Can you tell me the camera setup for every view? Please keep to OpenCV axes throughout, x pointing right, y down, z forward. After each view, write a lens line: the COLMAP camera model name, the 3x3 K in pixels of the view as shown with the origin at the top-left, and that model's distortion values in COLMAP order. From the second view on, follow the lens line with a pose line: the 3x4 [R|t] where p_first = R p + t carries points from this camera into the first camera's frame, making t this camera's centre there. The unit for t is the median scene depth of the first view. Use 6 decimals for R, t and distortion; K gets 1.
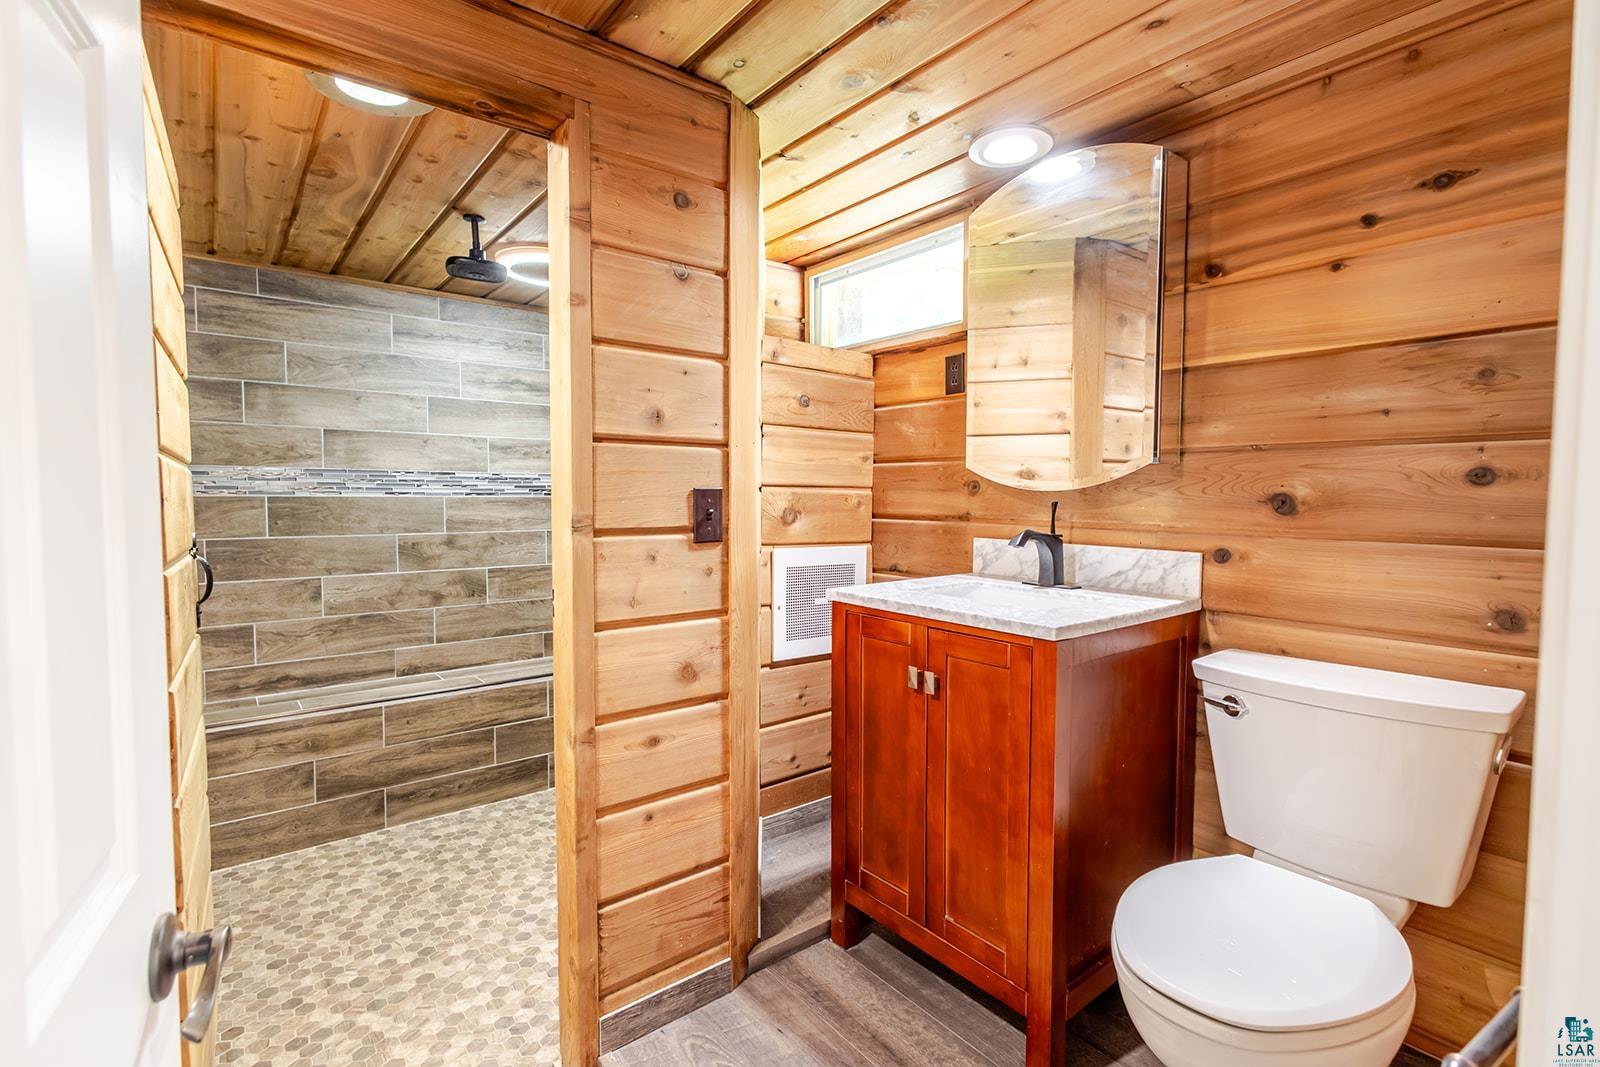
lens RADIAL K [[730.7, 0, 800.0], [0, 730.7, 533.5], [0, 0, 1]] dist [0.001883, 0.000100]
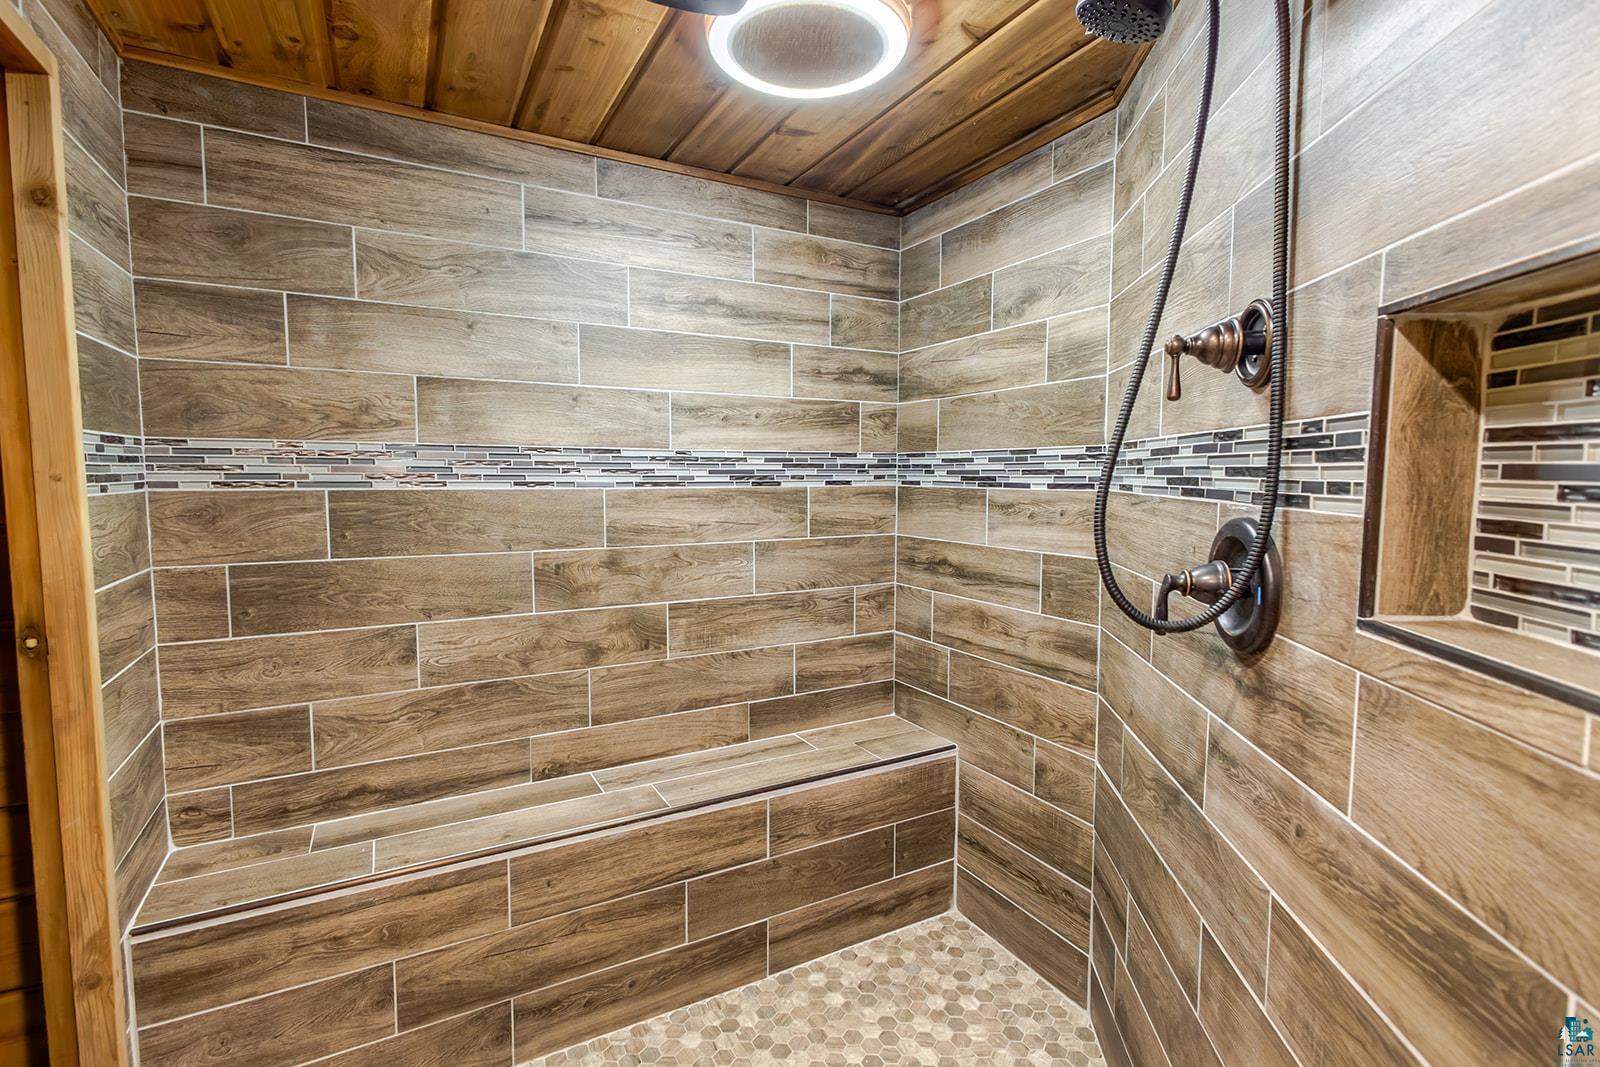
lens RADIAL K [[746.2, 0, 800.0], [0, 746.2, 533.5], [0, 0, 1]] dist [0.005313, 0.000050]
pose [[0.984942, 0.008038, -0.172696, -0.233606], [-0.004652, 0.999789, 0.020002, -0.028341], [0.172820, -0.018898, 0.984772, 0.443717]]
